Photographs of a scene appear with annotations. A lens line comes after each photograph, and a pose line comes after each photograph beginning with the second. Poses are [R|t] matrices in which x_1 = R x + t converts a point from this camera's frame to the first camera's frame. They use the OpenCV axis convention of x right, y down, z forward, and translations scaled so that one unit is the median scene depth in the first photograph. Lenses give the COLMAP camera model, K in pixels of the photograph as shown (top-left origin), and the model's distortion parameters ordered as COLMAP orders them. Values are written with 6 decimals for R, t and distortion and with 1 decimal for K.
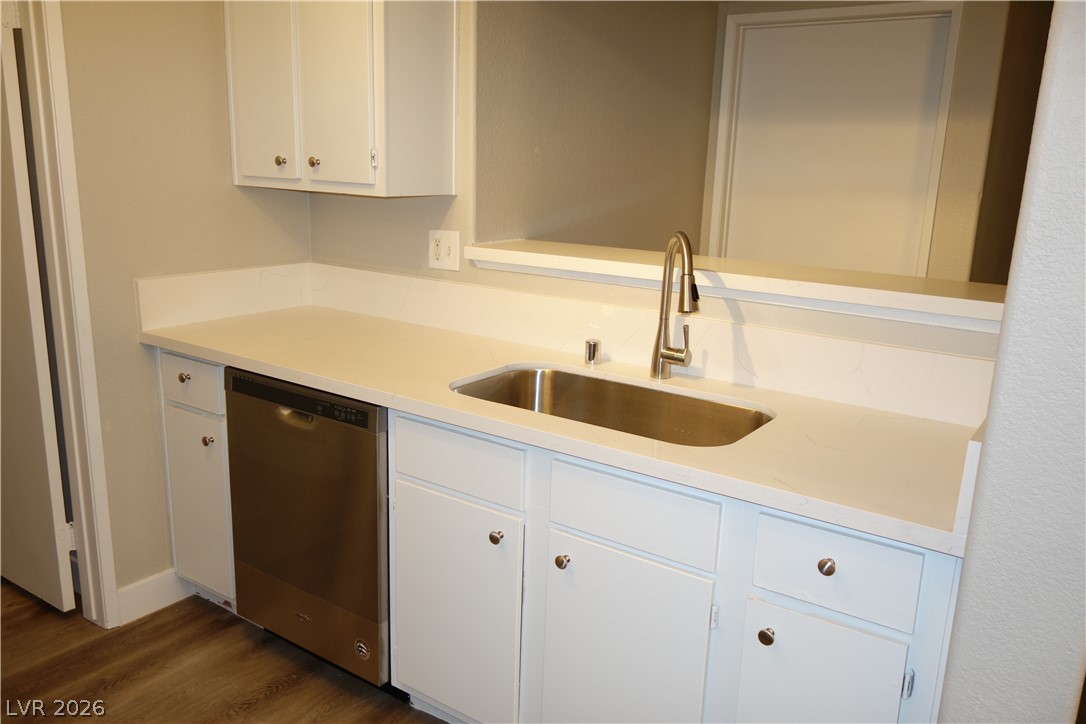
lens RADIAL K [[856.2, 0, 542.1], [0, 856.2, 364.0], [0, 0, 1]] dist [0.002943, -0.003209]
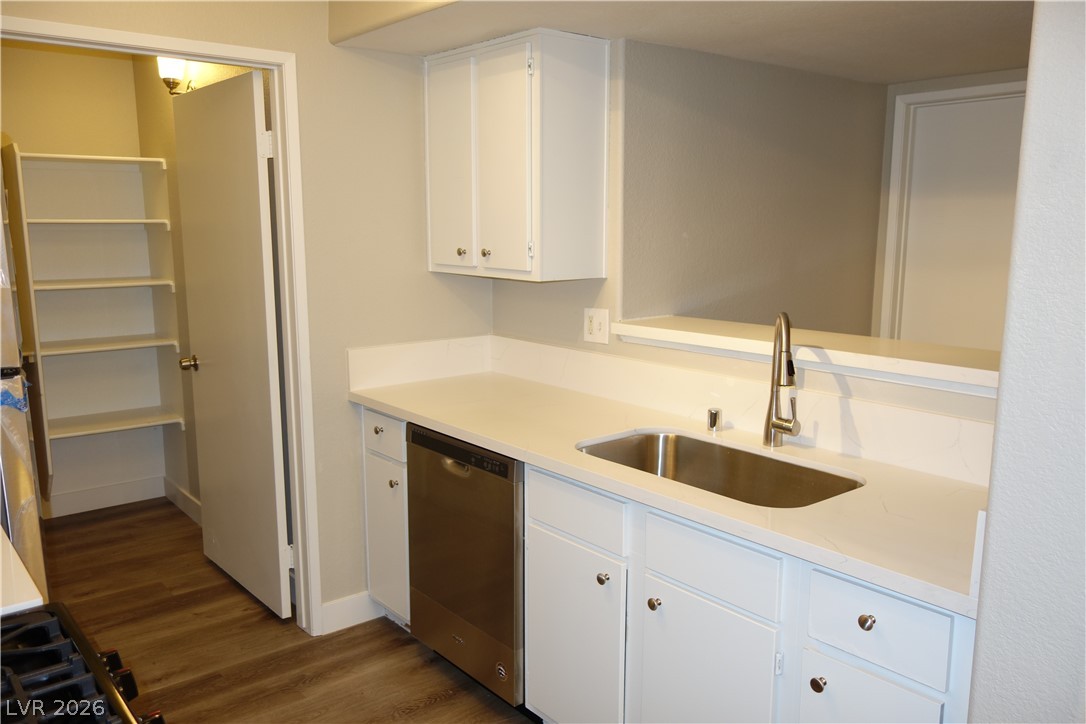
lens RADIAL K [[856.2, 0, 542.1], [0, 856.2, 364.0], [0, 0, 1]] dist [0.002943, -0.003209]
pose [[0.962506, 0.014276, -0.270885, 0.139199], [-0.034586, 0.996923, -0.070350, -0.000405], [0.269047, 0.077081, 0.960038, -0.115370]]
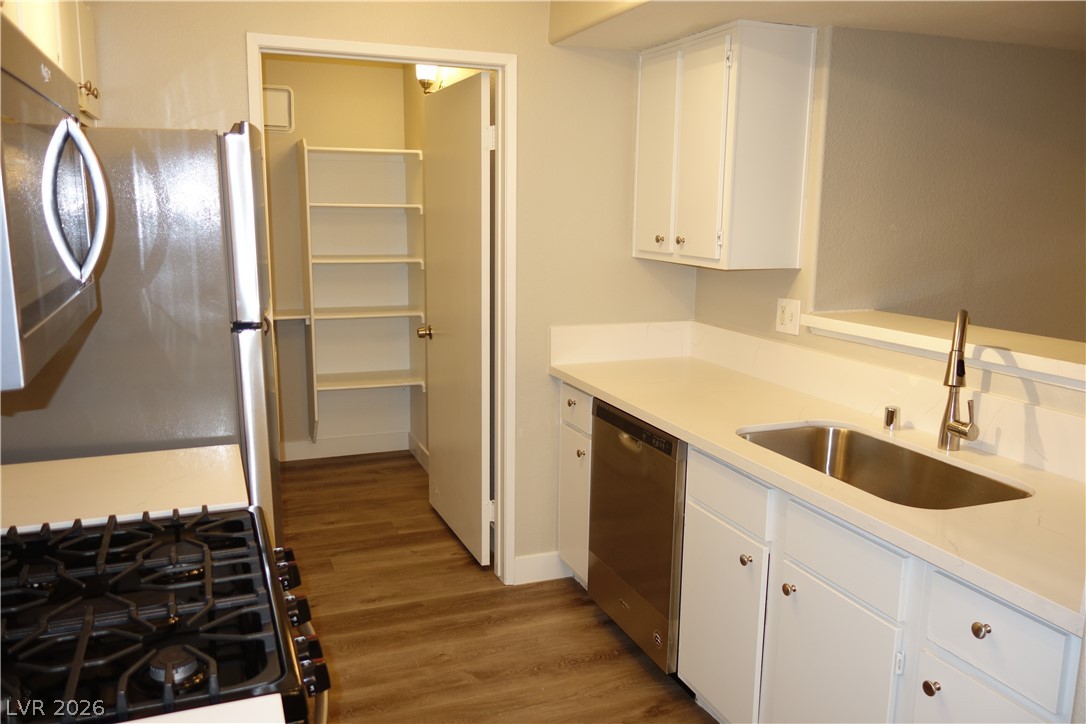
lens RADIAL K [[856.2, 0, 542.1], [0, 856.2, 364.0], [0, 0, 1]] dist [0.002943, -0.003209]
pose [[0.832268, 0.080206, -0.548541, 0.269240], [-0.117213, 0.992568, -0.032710, 0.004942], [0.541840, 0.091519, 0.835484, -0.127925]]
